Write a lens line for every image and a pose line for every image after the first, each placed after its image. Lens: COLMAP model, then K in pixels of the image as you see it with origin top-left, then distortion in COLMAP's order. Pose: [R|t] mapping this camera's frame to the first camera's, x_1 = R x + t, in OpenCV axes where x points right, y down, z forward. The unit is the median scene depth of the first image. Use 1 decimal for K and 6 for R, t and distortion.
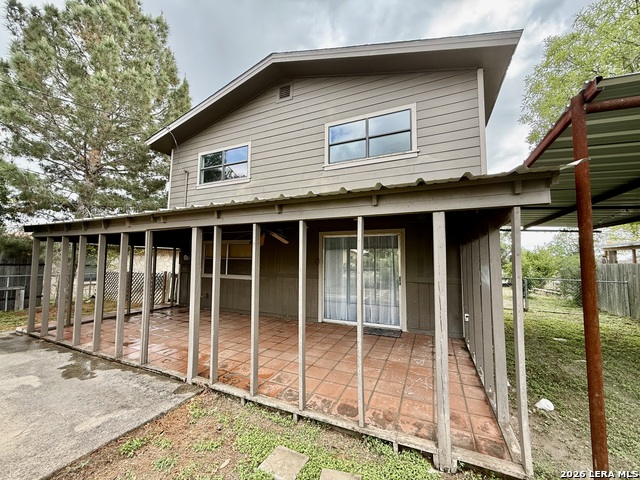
lens RADIAL K [[254.6, 0, 318.1], [0, 254.6, 242.2], [0, 0, 1]] dist [0.002693, 0.000166]
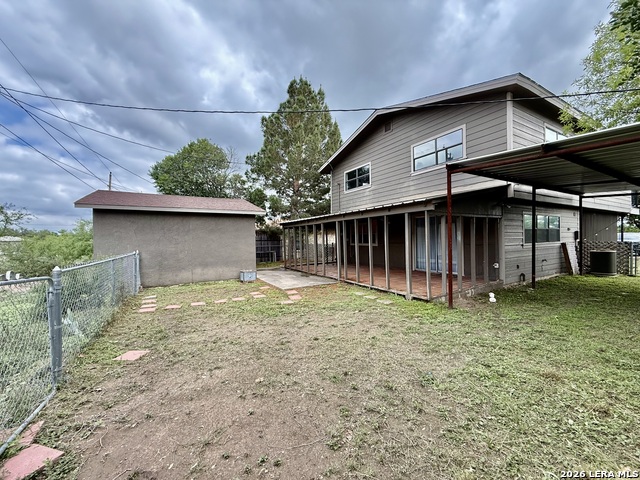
lens RADIAL K [[254.6, 0, 318.1], [0, 254.6, 242.2], [0, 0, 1]] dist [0.002693, 0.000166]
pose [[0.815477, -0.020276, -0.578434, 0.443945], [0.071796, 0.995211, 0.066332, -0.018436], [0.574319, -0.095621, 0.813028, -0.640581]]
